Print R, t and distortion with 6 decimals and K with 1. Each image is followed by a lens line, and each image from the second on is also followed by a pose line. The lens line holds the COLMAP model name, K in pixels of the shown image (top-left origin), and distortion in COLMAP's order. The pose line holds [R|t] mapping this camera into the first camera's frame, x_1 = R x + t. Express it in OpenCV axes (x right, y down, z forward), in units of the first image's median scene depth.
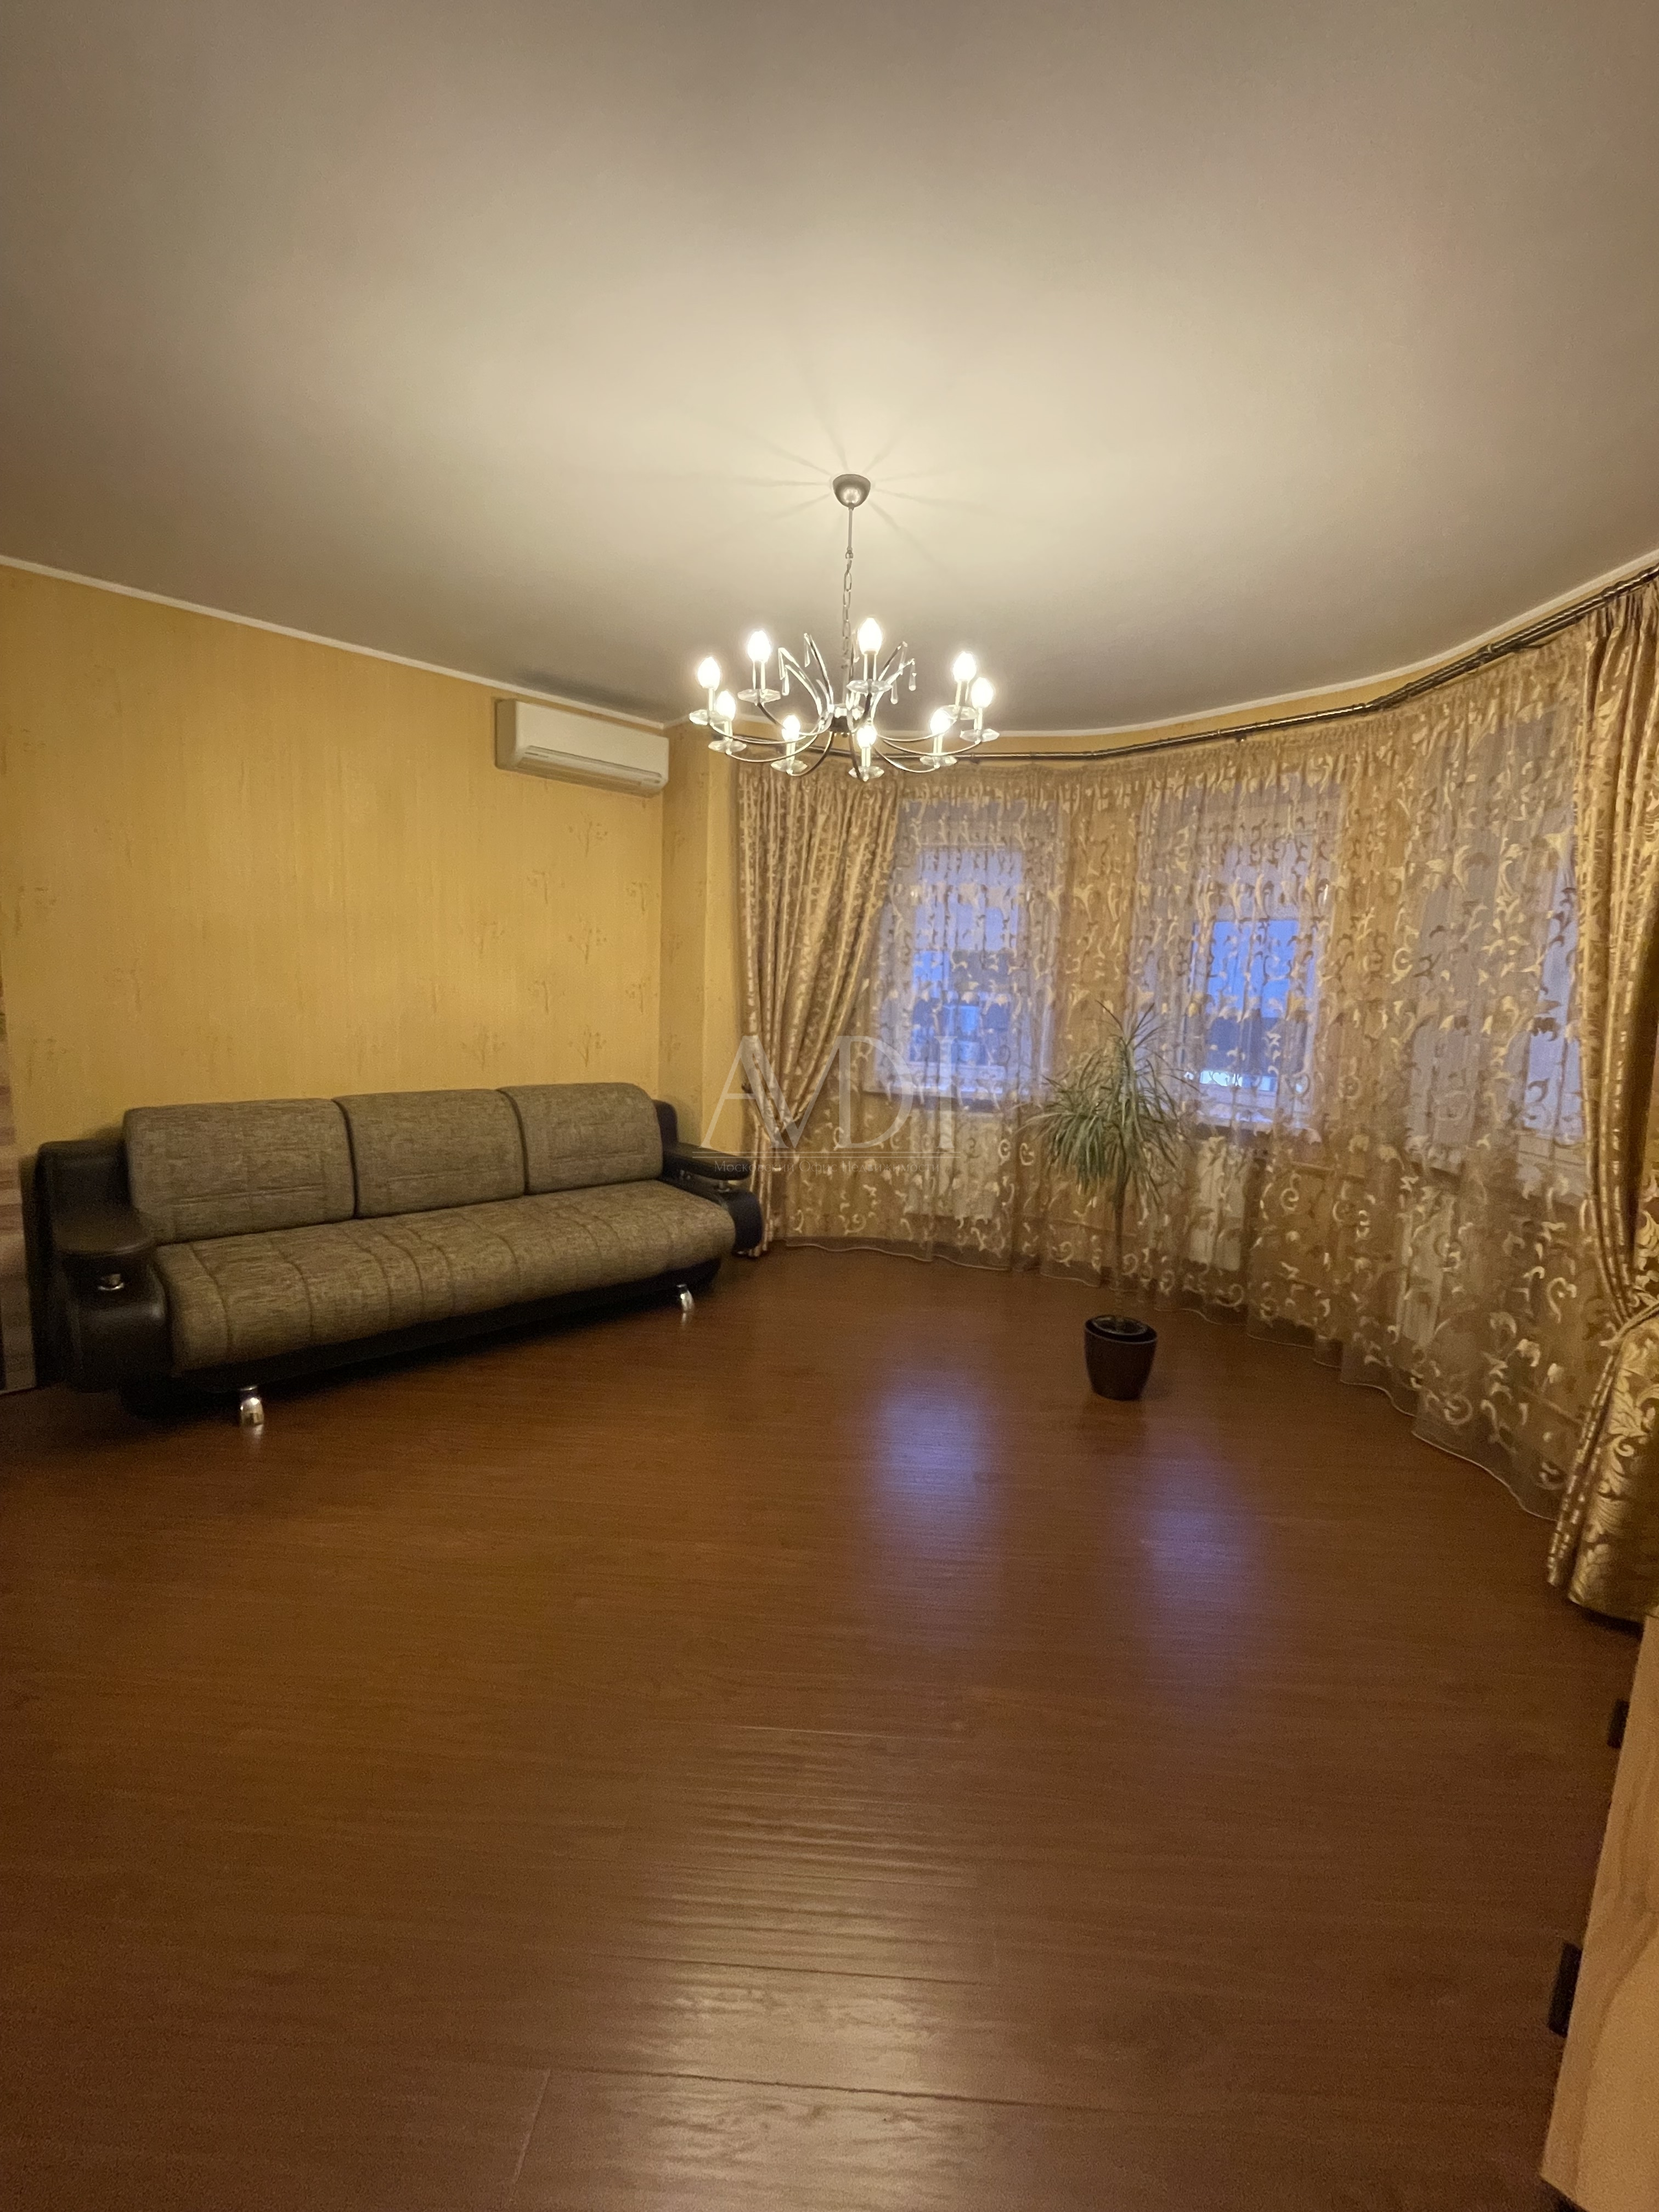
lens RADIAL K [[893.7, 0, 838.4], [0, 893.7, 1103.1], [0, 0, 1]] dist [-0.002489, -0.000856]
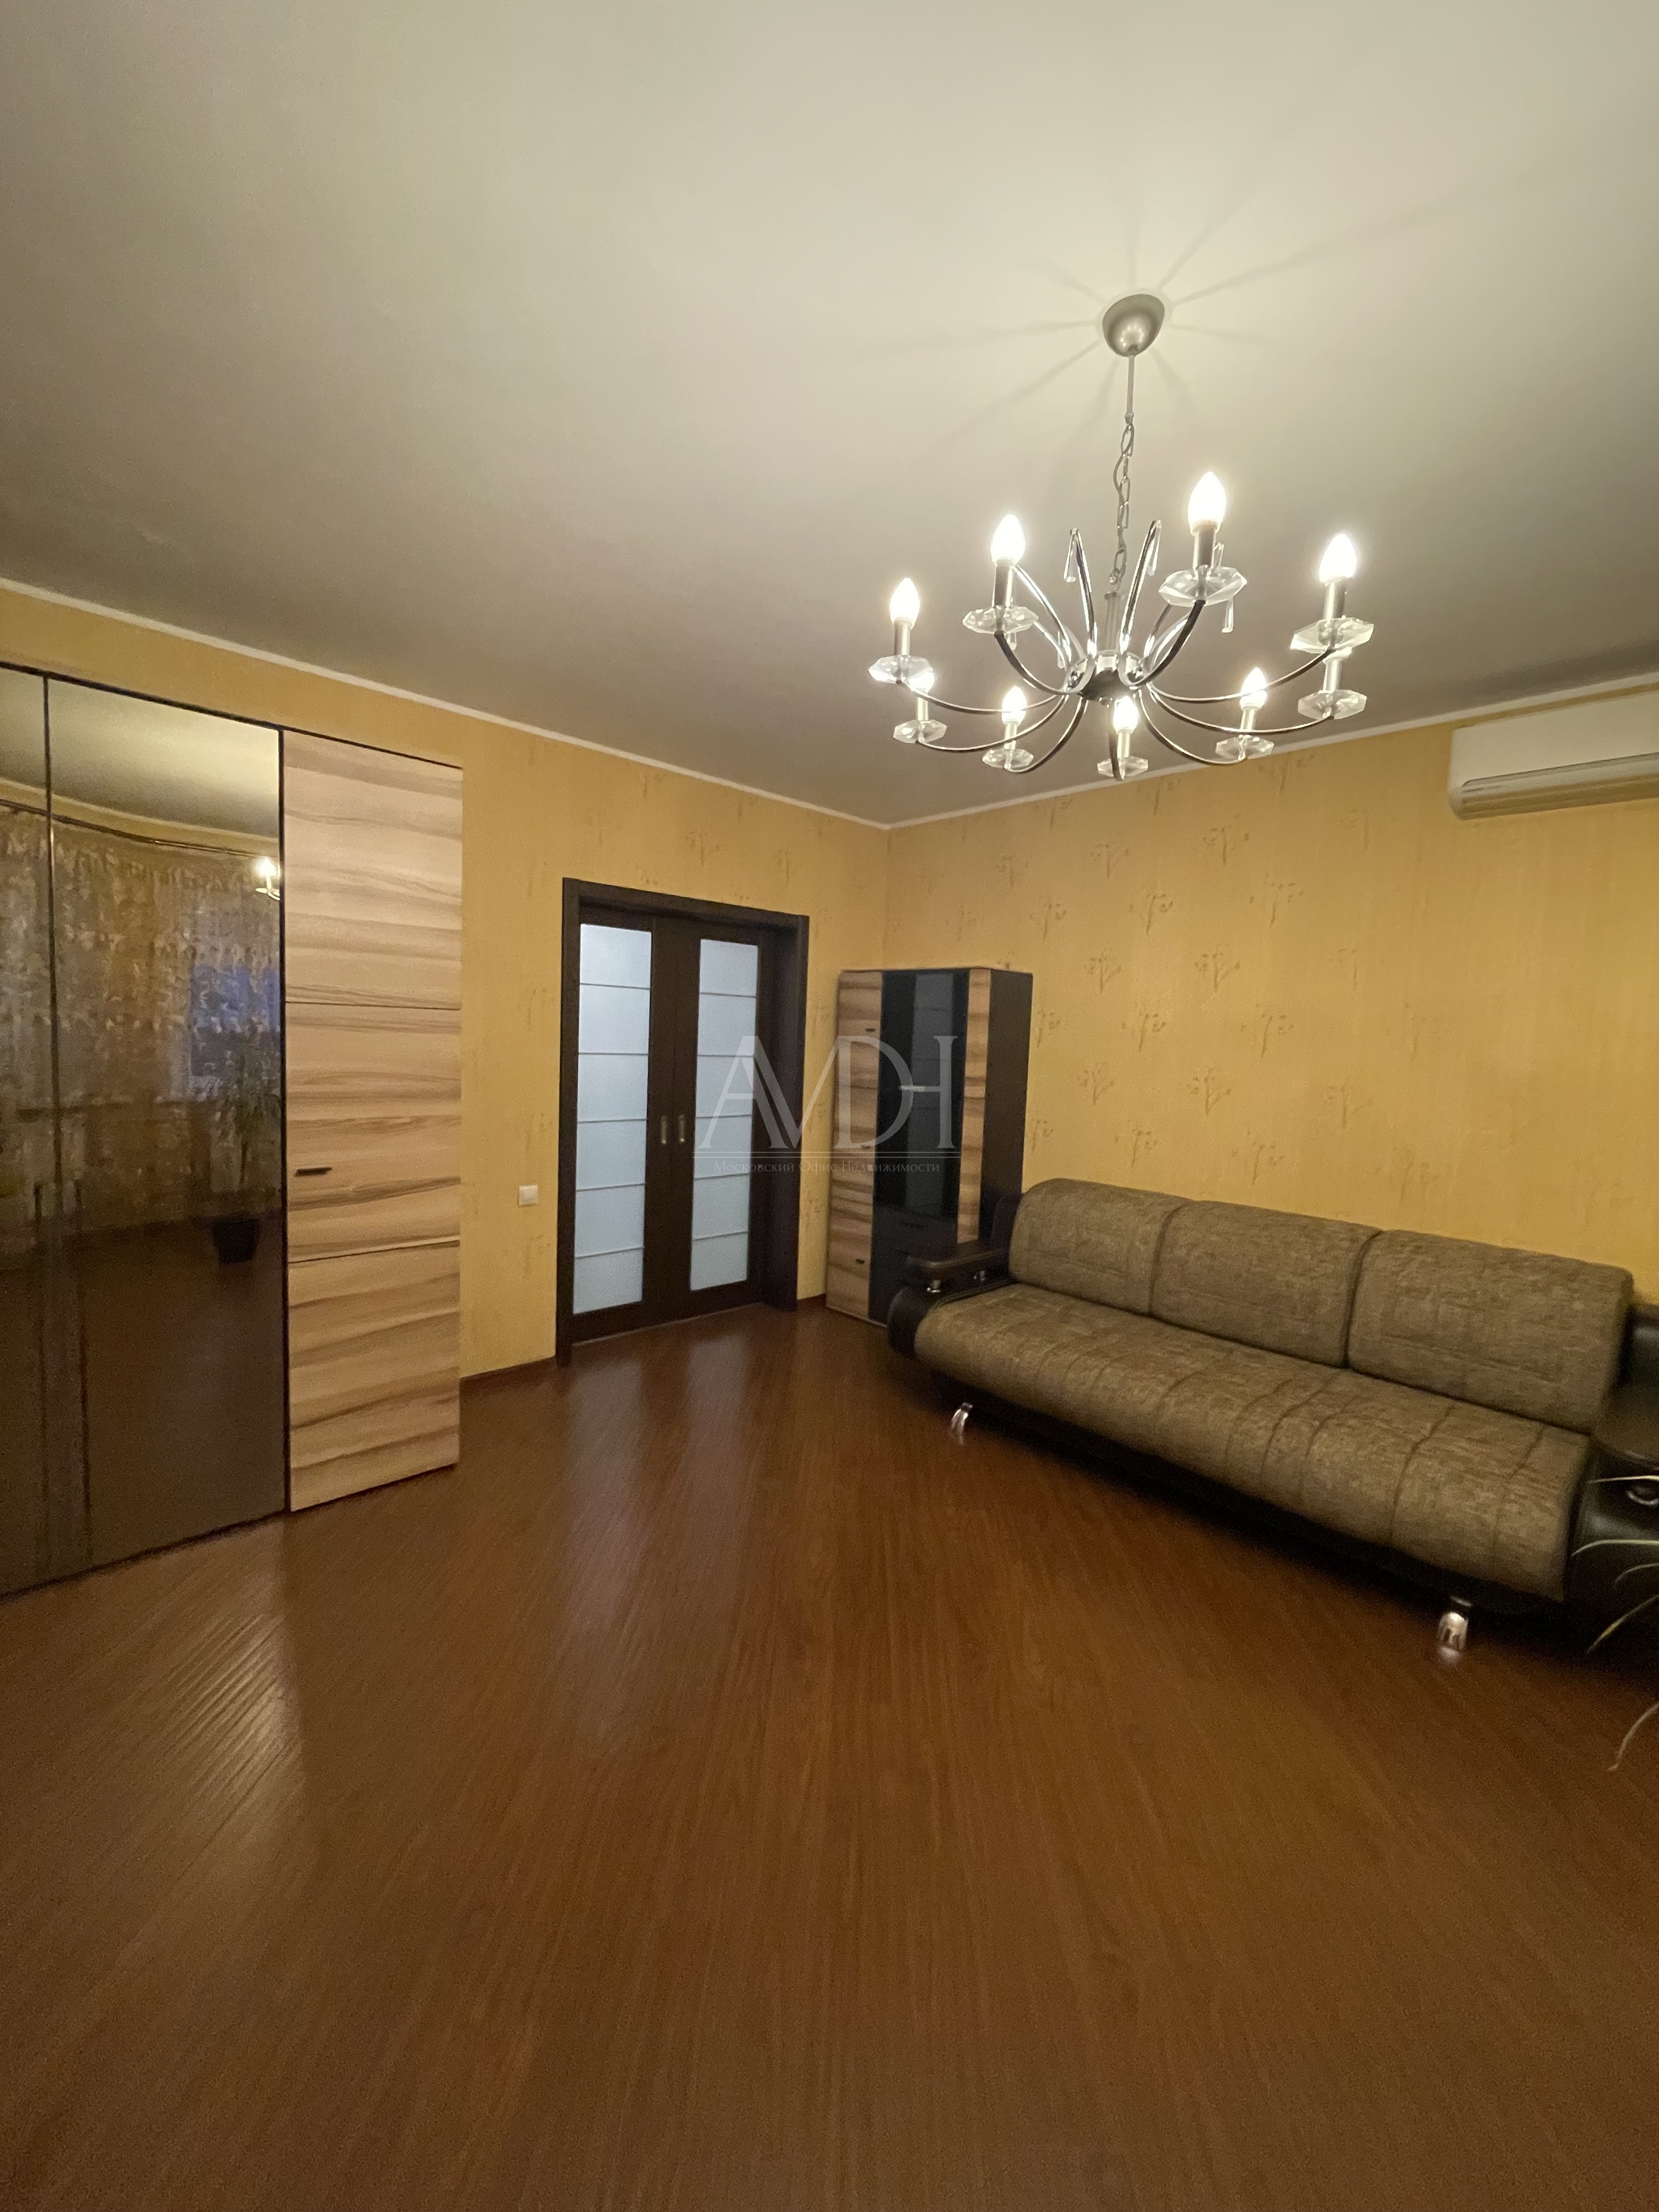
lens RADIAL K [[893.7, 0, 840.9], [0, 893.7, 1103.9], [0, 0, 1]] dist [-0.002489, -0.000856]
pose [[0.026592, 0.037250, -0.998952, 0.359174], [-0.171204, 0.984711, 0.032162, -0.064324], [0.984877, 0.170169, 0.032563, 0.465901]]
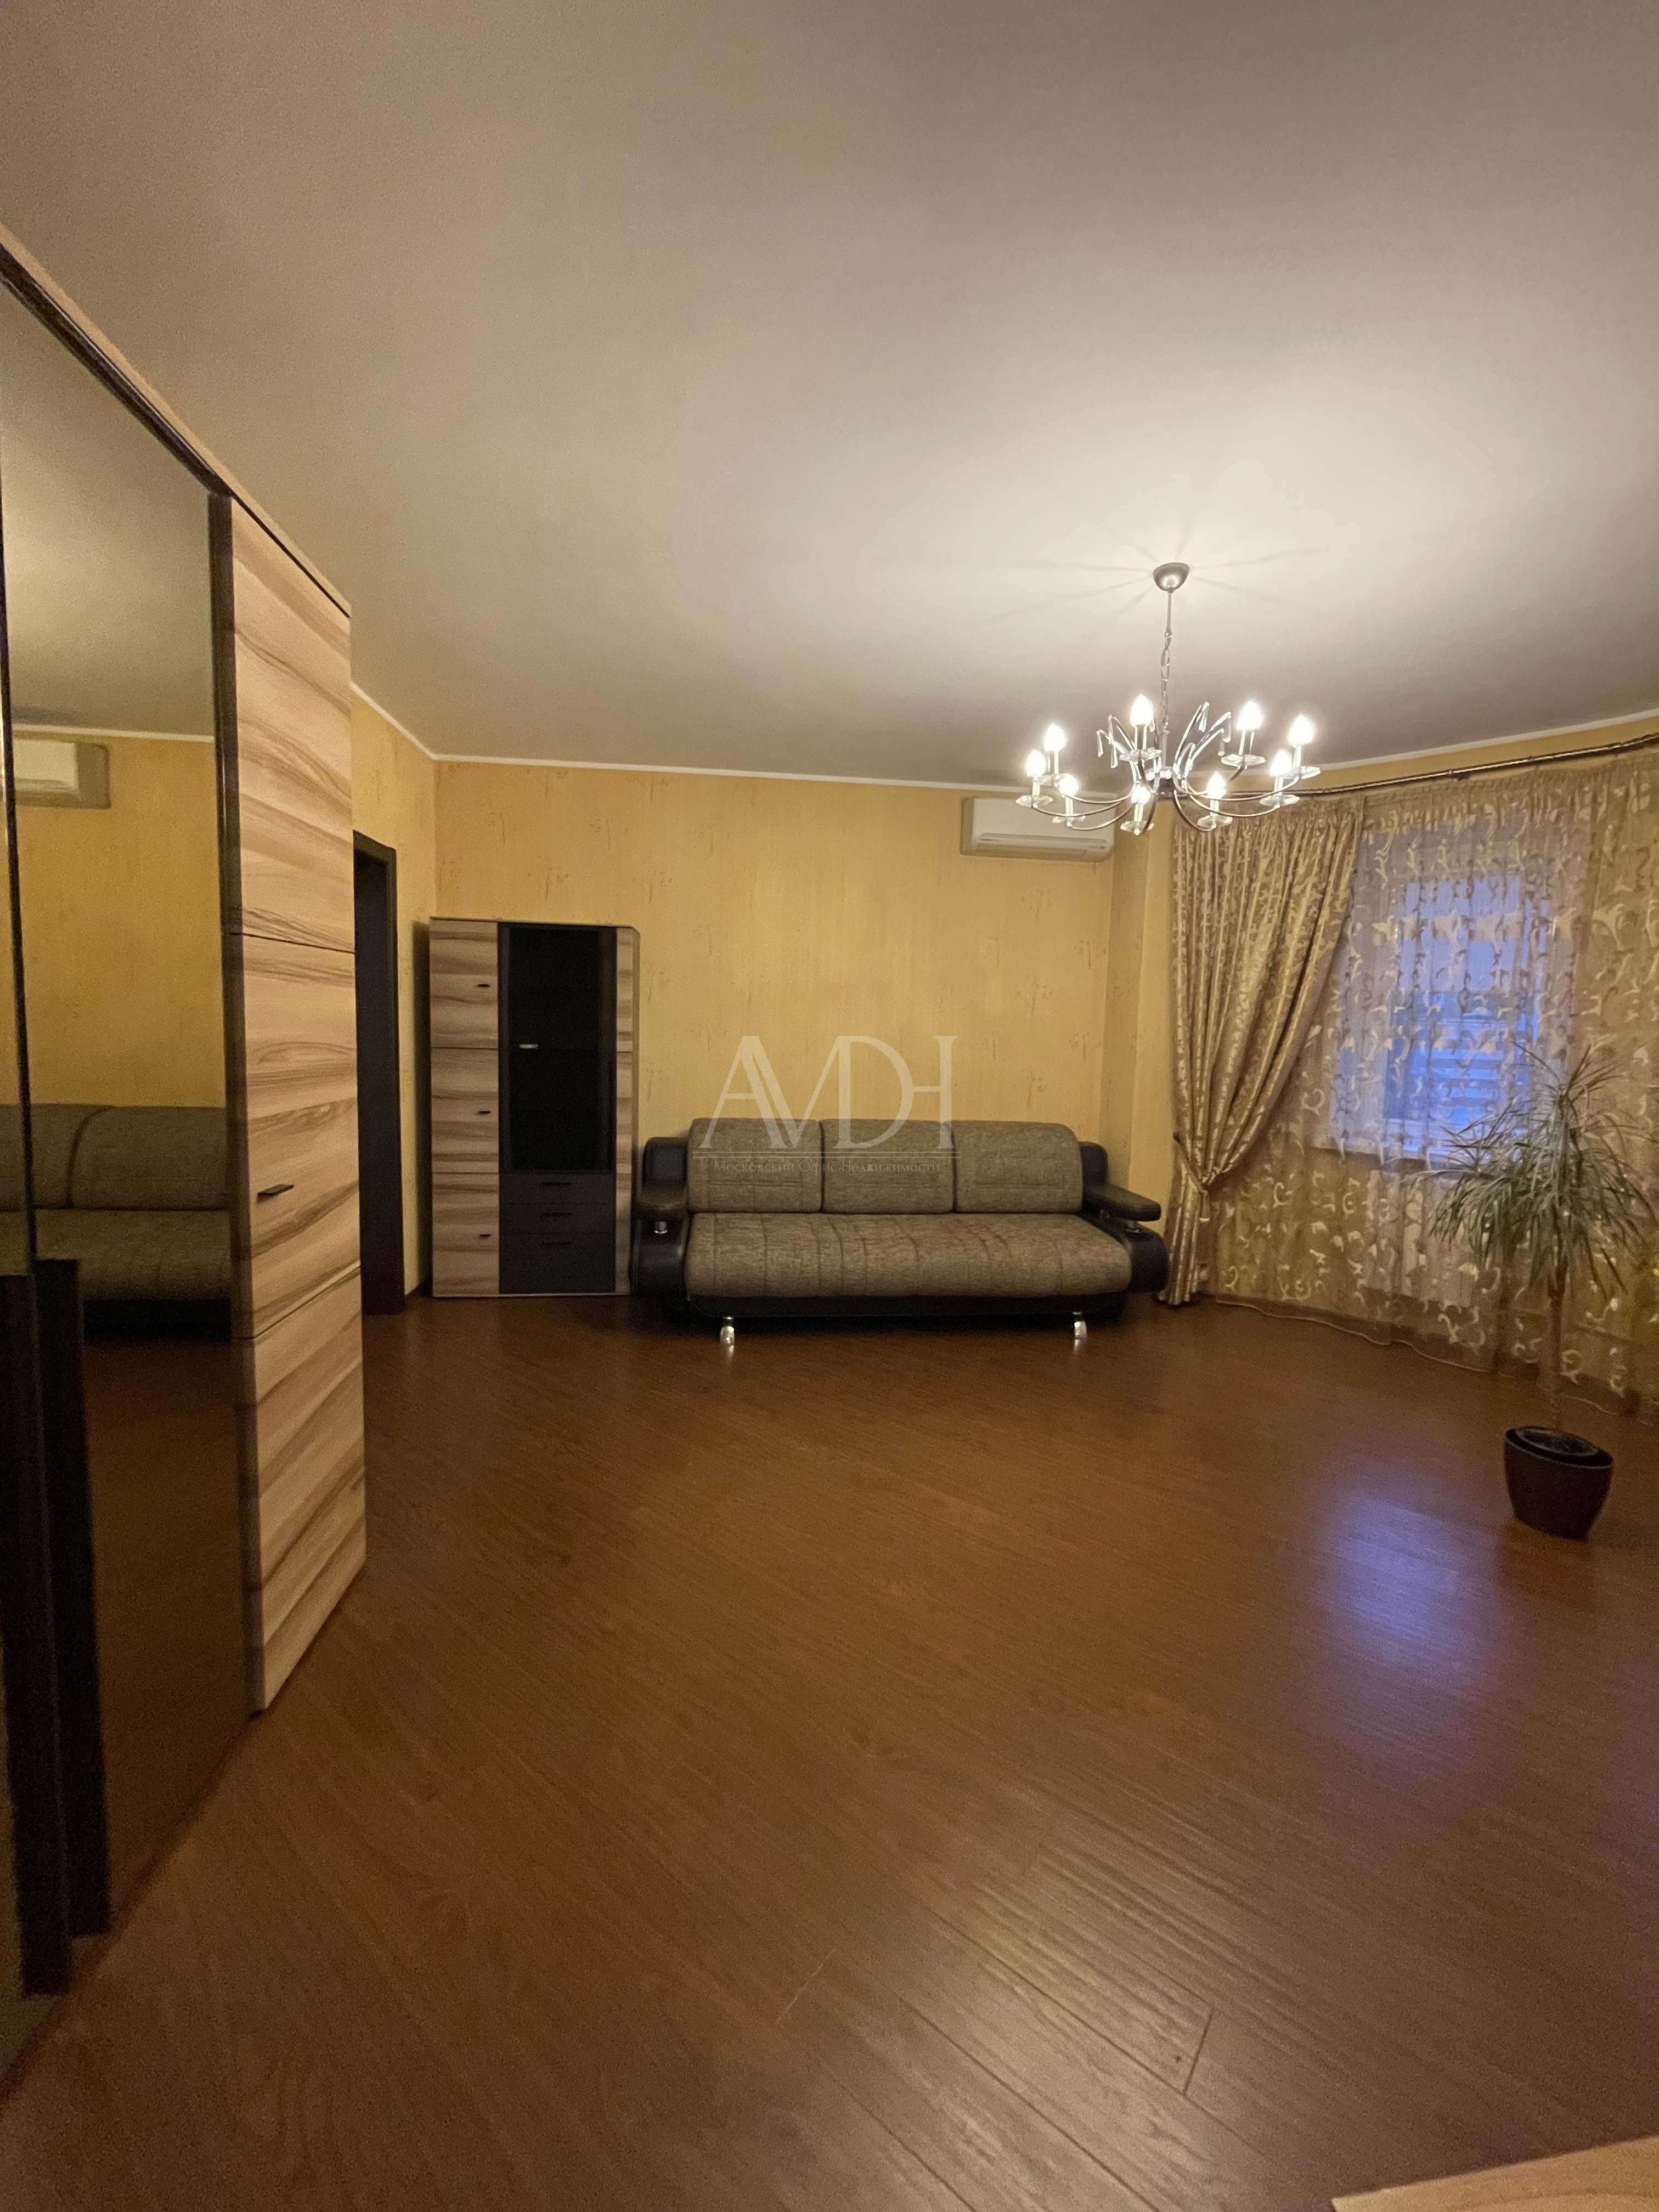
lens RADIAL K [[893.7, 0, 836.0], [0, 893.7, 1105.0], [0, 0, 1]] dist [-0.002489, -0.000856]
pose [[0.811424, 0.036928, -0.583291, 0.182714], [-0.074413, 0.996407, -0.040435, 0.019427], [0.579702, 0.076215, 0.811256, -0.042562]]
